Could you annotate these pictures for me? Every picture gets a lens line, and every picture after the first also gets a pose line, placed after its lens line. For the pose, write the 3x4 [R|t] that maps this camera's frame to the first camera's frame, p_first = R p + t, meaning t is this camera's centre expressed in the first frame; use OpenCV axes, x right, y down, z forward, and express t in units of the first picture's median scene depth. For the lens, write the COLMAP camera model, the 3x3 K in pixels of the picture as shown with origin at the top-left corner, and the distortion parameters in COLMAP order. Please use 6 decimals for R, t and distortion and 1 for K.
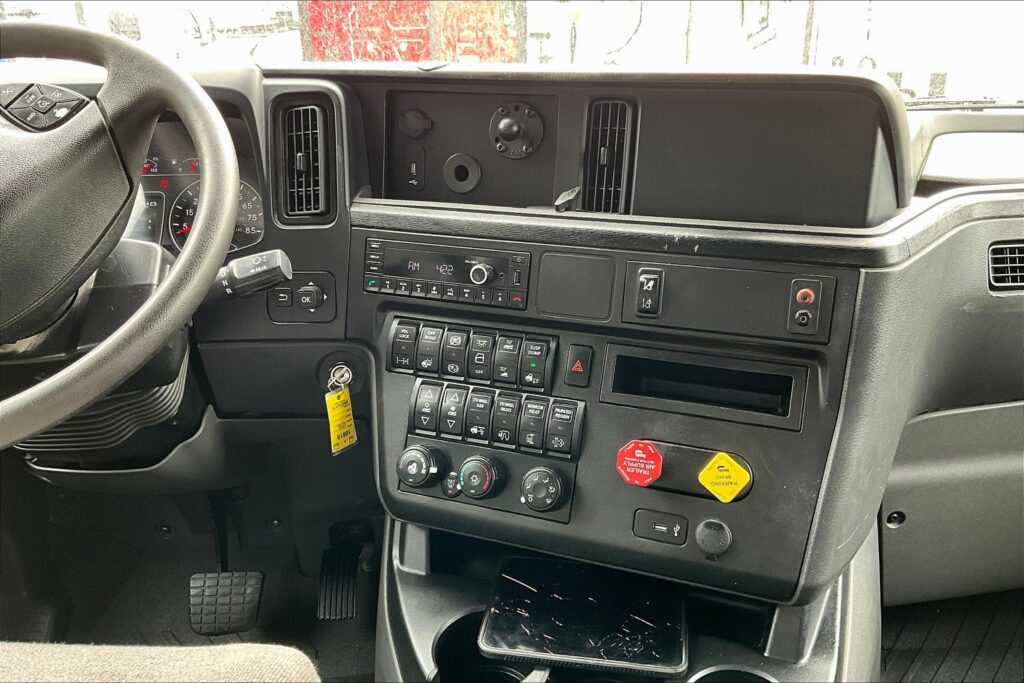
lens RADIAL K [[844.7, 0, 512.0], [0, 844.7, 341.5], [0, 0, 1]] dist [0.095882, -0.182449]
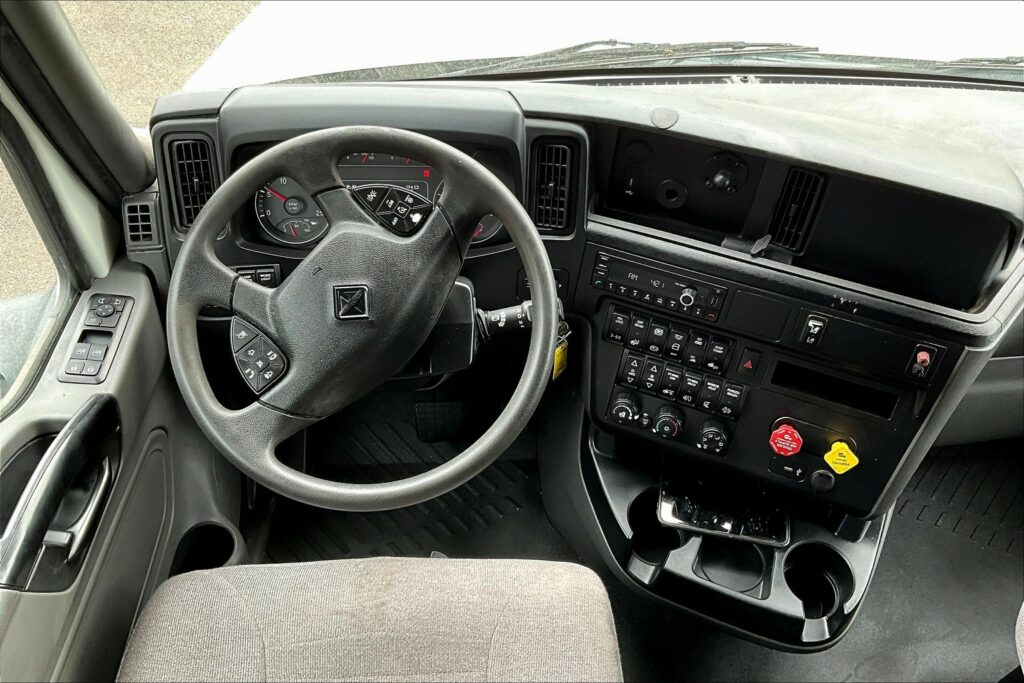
lens RADIAL K [[863.9, 0, 512.0], [0, 863.9, 341.5], [0, 0, 1]] dist [0.131937, -0.093066]
pose [[0.998243, 0.037940, 0.045506, -0.384694], [-0.054989, 0.879208, 0.473253, -0.671030], [-0.022054, -0.474924, 0.879750, -0.268816]]
